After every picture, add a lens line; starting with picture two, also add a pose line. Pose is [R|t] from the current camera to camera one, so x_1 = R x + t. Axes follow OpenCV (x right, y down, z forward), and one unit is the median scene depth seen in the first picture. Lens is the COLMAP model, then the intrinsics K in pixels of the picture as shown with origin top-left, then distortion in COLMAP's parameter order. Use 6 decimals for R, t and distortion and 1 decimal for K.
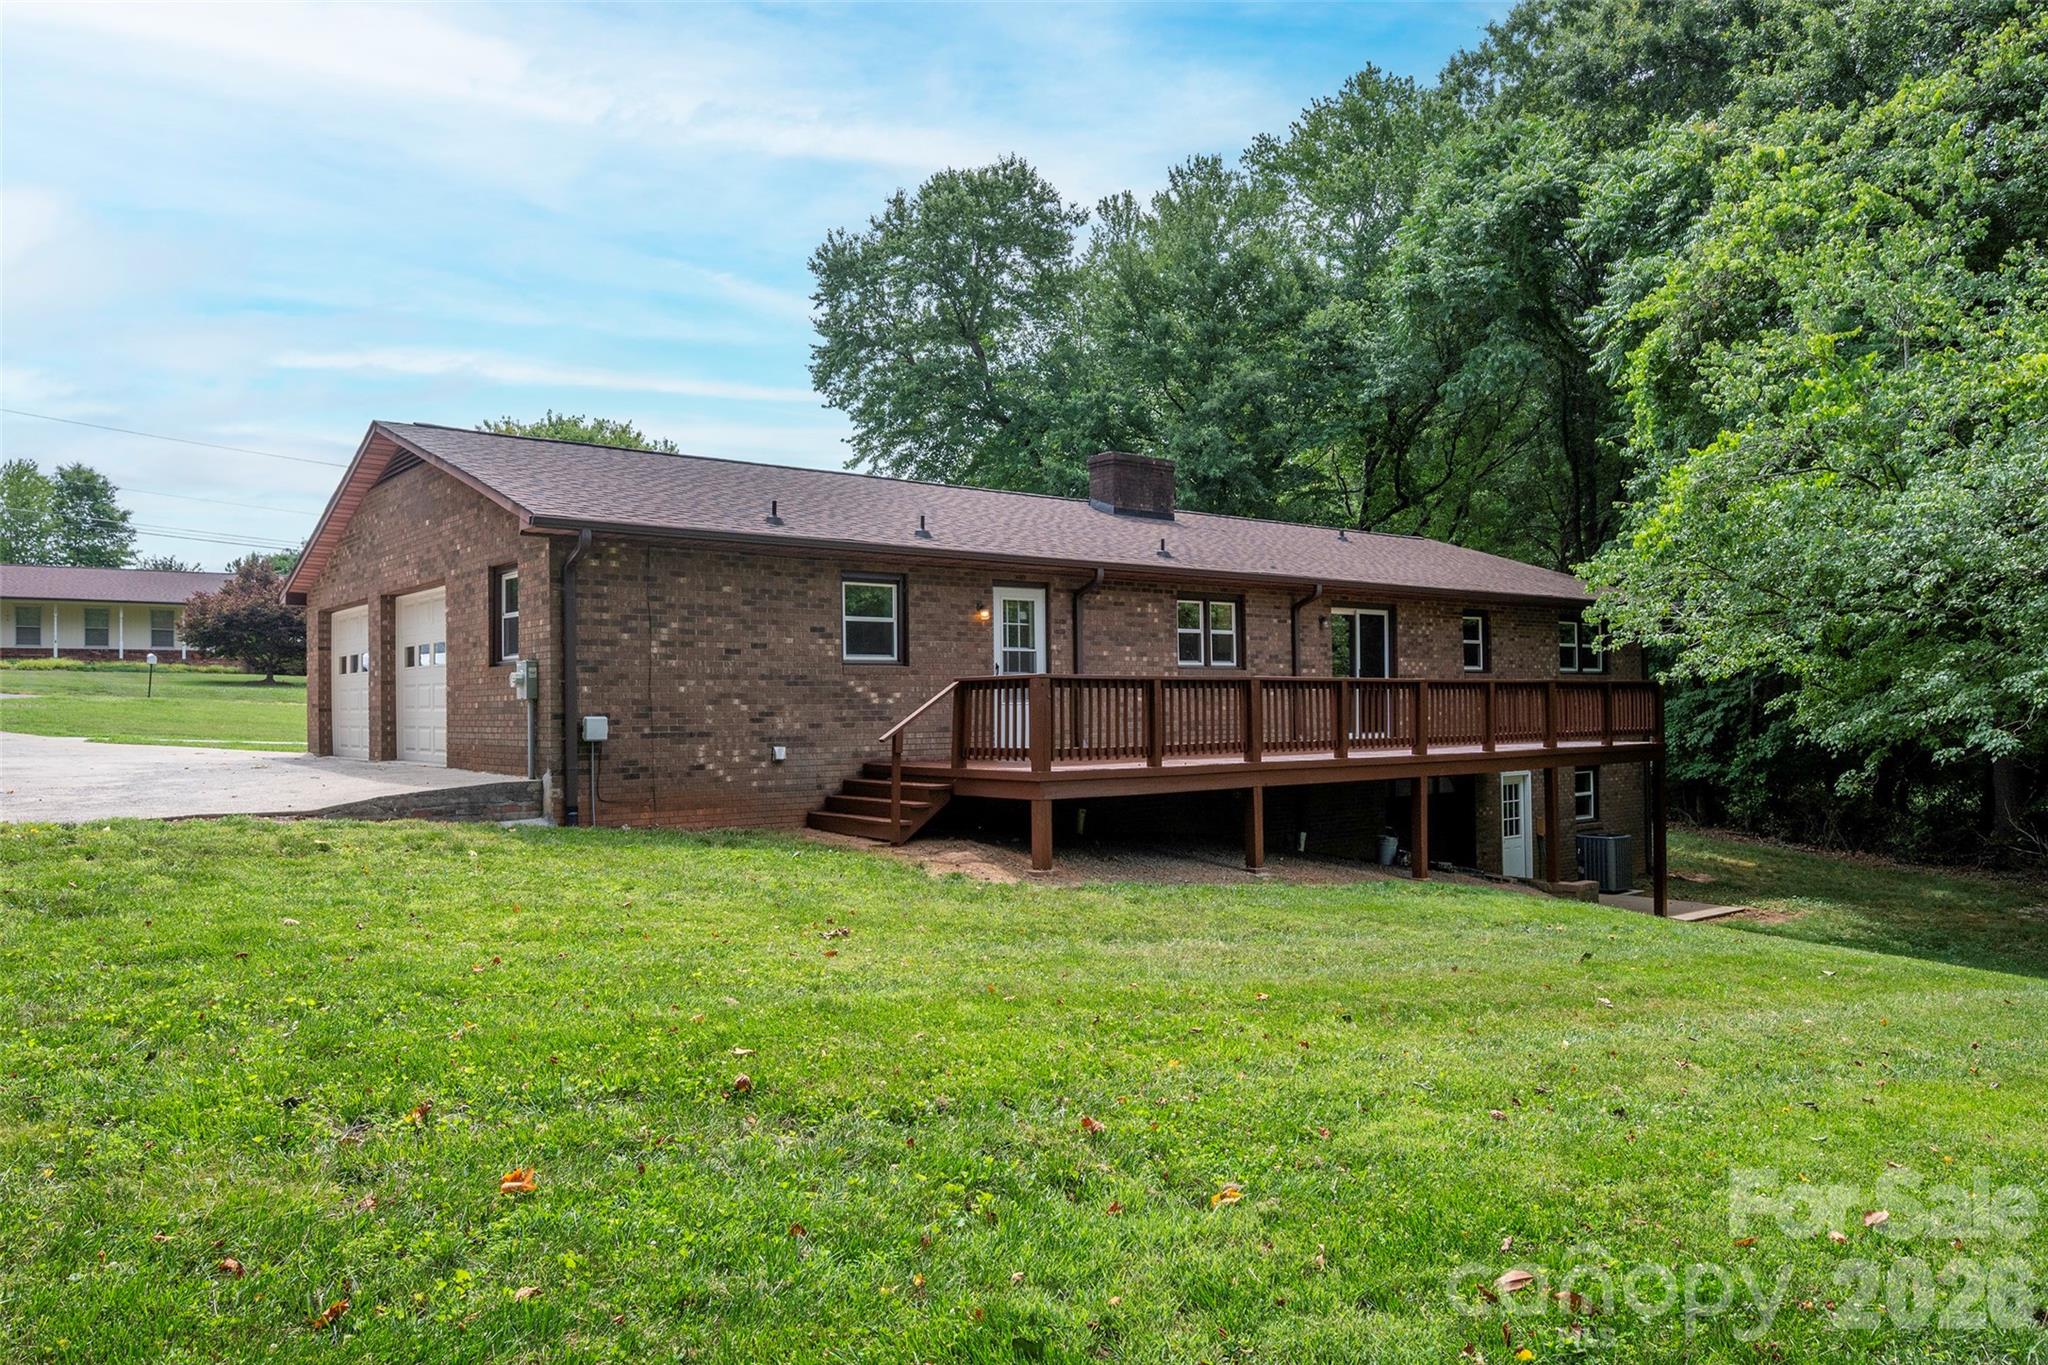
lens RADIAL K [[1357.2, 0, 1023.9], [0, 1357.2, 682.2], [0, 0, 1]] dist [0.000050, 0.000000]
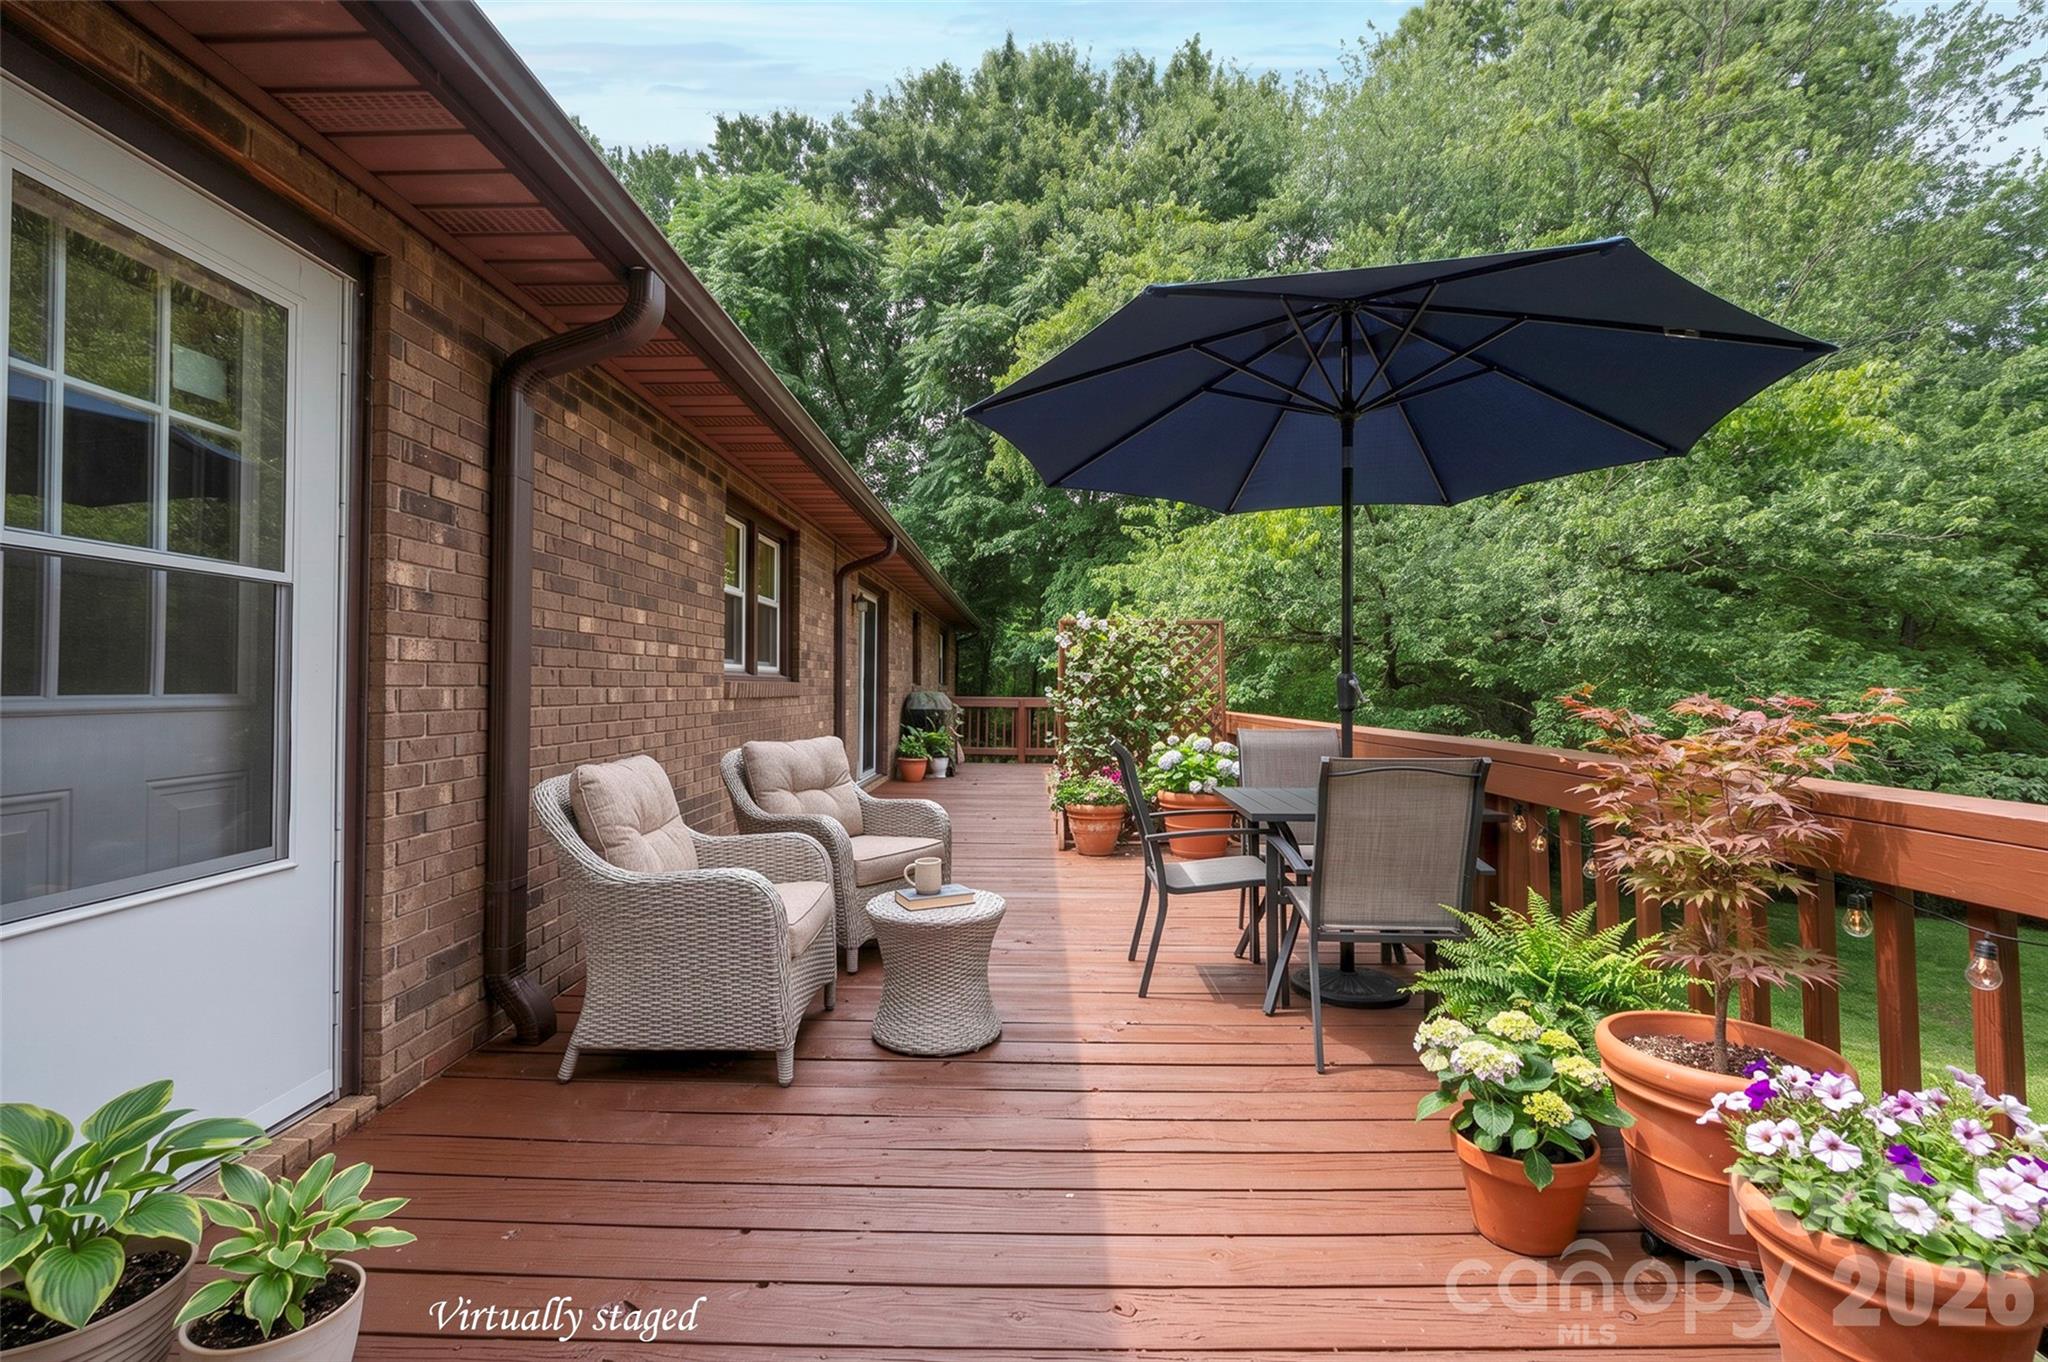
lens RADIAL K [[795.2, 0, 1024.5], [0, 795.2, 679.5], [0, 0, 1]] dist [0.002211, 0.000174]
pose [[0.614706, 0.018447, 0.788540, -0.015314], [-0.004221, 0.999789, -0.020099, -0.007223], [-0.788745, 0.009027, 0.614655, 0.842636]]
